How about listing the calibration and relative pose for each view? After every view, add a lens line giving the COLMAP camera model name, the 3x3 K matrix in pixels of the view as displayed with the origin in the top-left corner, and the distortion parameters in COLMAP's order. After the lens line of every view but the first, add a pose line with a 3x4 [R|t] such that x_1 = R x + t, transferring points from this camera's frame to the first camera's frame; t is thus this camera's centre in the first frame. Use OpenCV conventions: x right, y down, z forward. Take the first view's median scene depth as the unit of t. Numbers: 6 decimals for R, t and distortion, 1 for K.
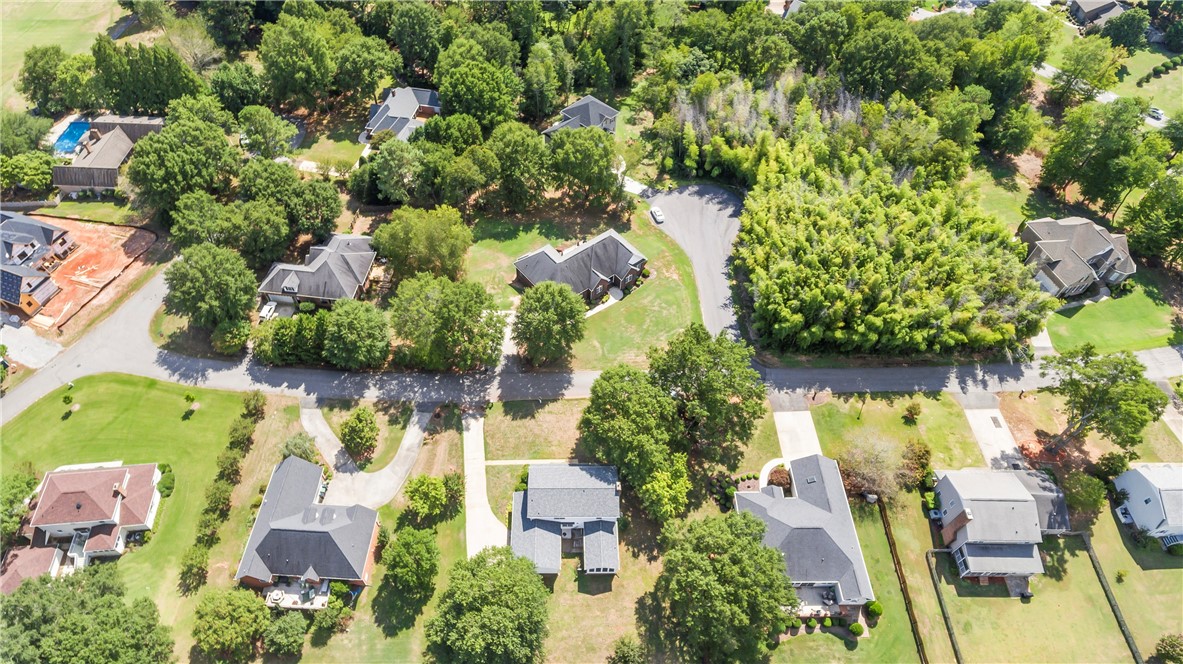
lens RADIAL K [[696.9, 0, 571.3], [0, 696.9, 332.2], [0, 0, 1]] dist [0.007858, -0.005733]
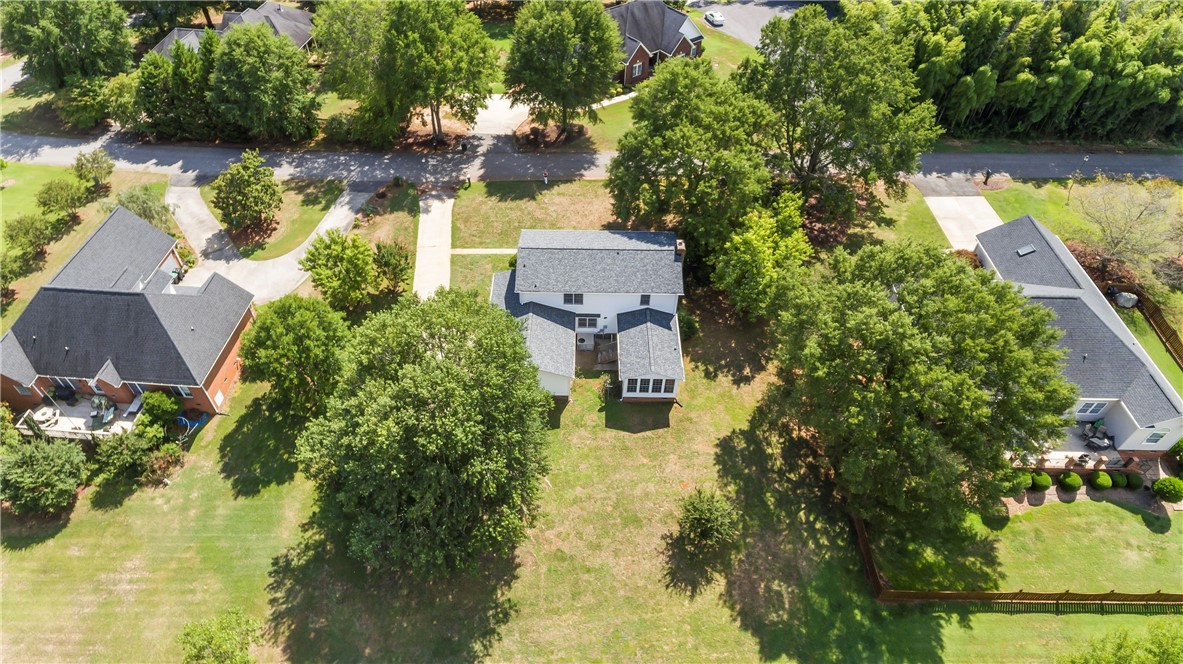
lens RADIAL K [[696.9, 0, 569.9], [0, 696.9, 329.9], [0, 0, 1]] dist [0.007858, -0.005733]
pose [[0.999562, 0.016233, -0.024764, -0.005477], [-0.018972, 0.993217, -0.114721, 0.352301], [0.022734, 0.115141, 0.993089, 0.452222]]
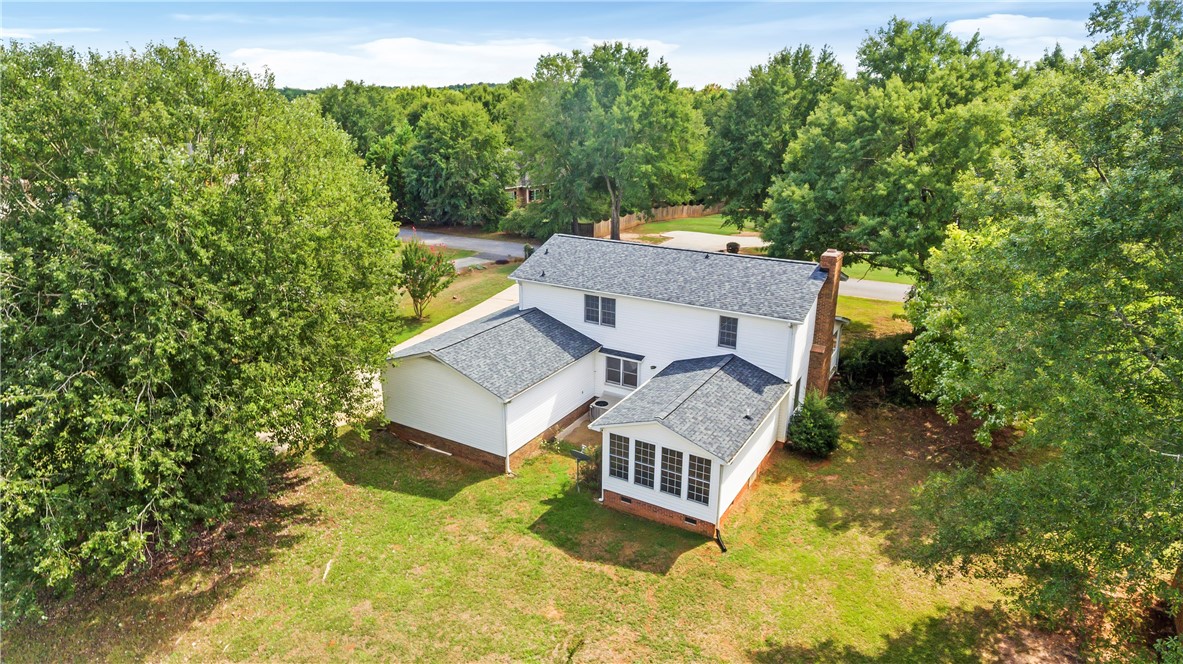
lens RADIAL K [[696.9, 0, 572.0], [0, 696.9, 333.6], [0, 0, 1]] dist [0.007858, -0.005733]
pose [[0.845790, 0.163348, -0.507894, 0.126072], [-0.419198, 0.792337, -0.443256, 0.409010], [0.330018, 0.587810, 0.738626, 0.778509]]
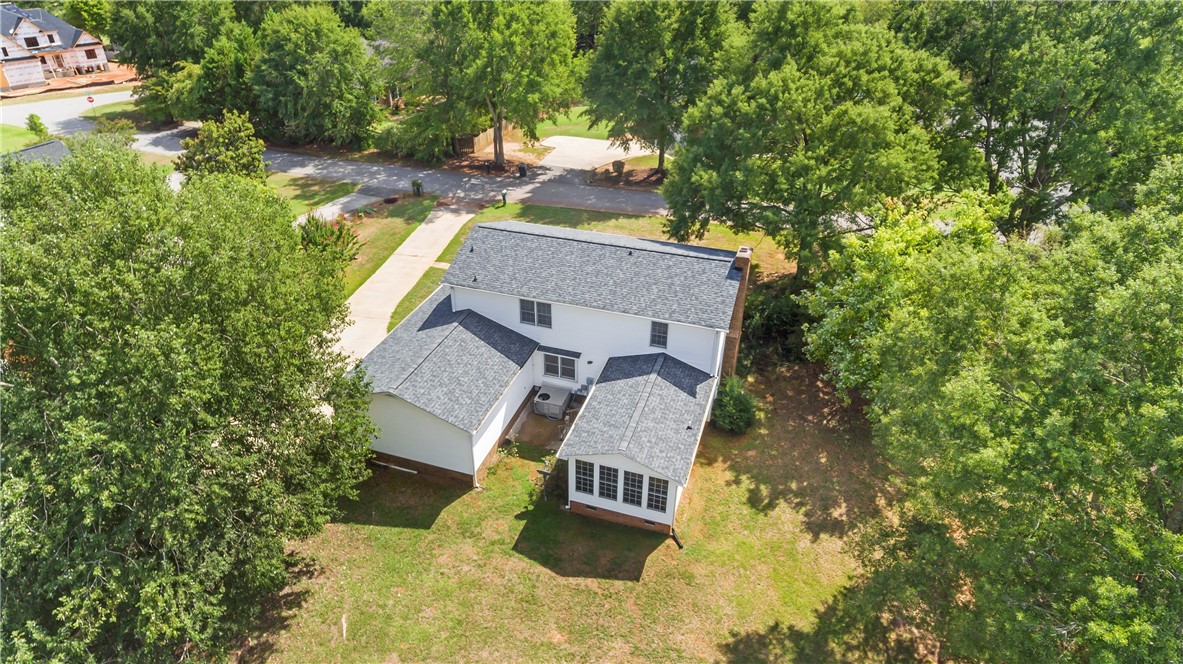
lens RADIAL K [[696.9, 0, 568.3], [0, 696.9, 330.1], [0, 0, 1]] dist [0.007858, -0.005733]
pose [[0.940524, 0.167397, -0.295622, 0.091390], [-0.263231, 0.909181, -0.322644, 0.368686], [0.214765, 0.381271, 0.899171, 0.719854]]
